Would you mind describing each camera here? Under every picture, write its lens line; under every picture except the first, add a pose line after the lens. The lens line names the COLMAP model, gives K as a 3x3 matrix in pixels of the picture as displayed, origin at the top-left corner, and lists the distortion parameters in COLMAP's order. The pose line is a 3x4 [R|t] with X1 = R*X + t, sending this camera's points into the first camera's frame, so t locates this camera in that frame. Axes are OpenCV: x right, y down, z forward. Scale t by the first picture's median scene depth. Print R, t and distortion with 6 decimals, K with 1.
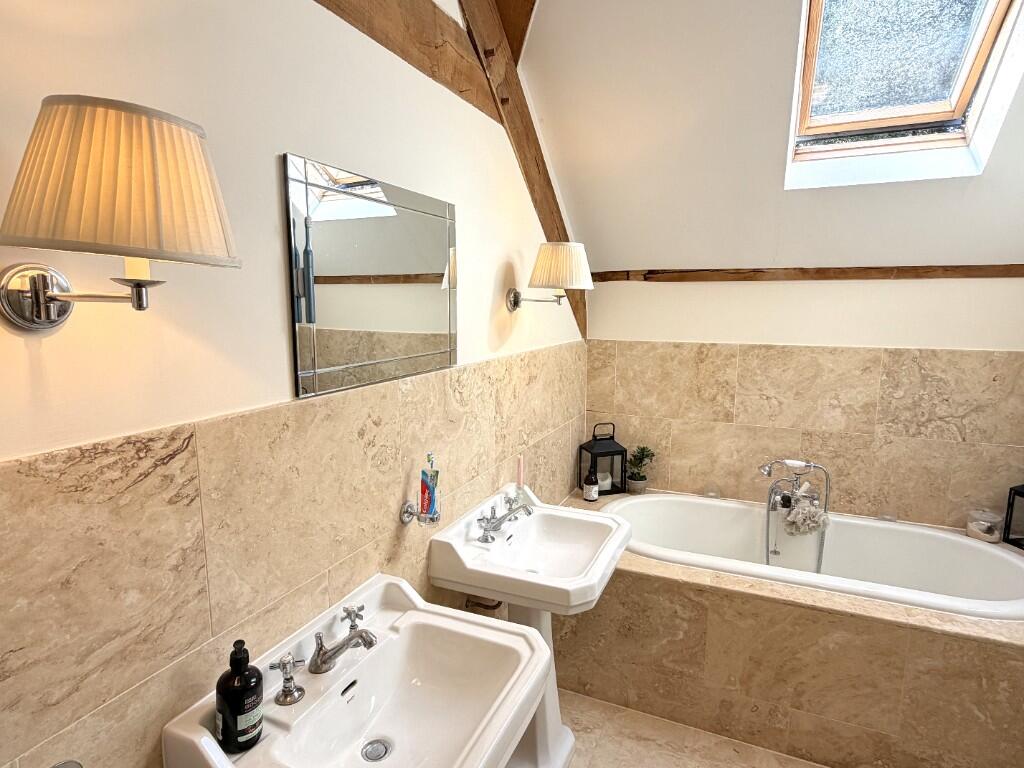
lens RADIAL K [[551.0, 0, 512.0], [0, 551.0, 384.0], [0, 0, 1]] dist [-0.000269, -0.000219]
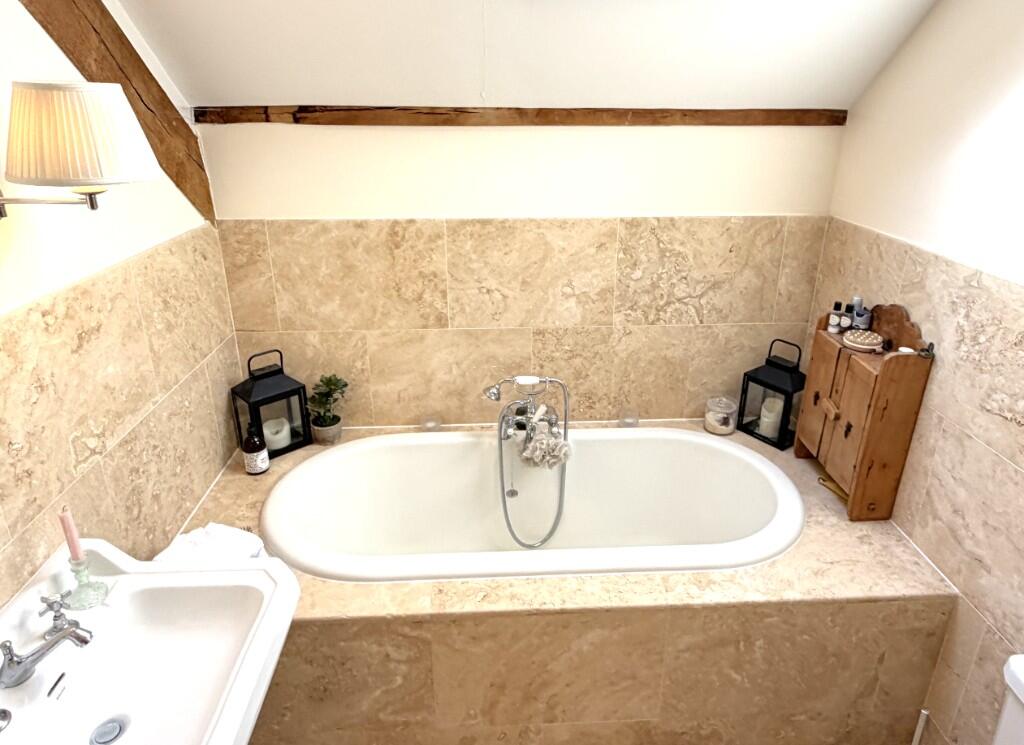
lens RADIAL K [[693.1, 0, 512.0], [0, 693.1, 372.5], [0, 0, 1]] dist [-0.003003, 0.000225]
pose [[0.892442, -0.159069, 0.422189, 0.091430], [0.068988, 0.972892, 0.220729, -0.075124], [-0.445856, -0.167862, 0.879224, 0.168752]]
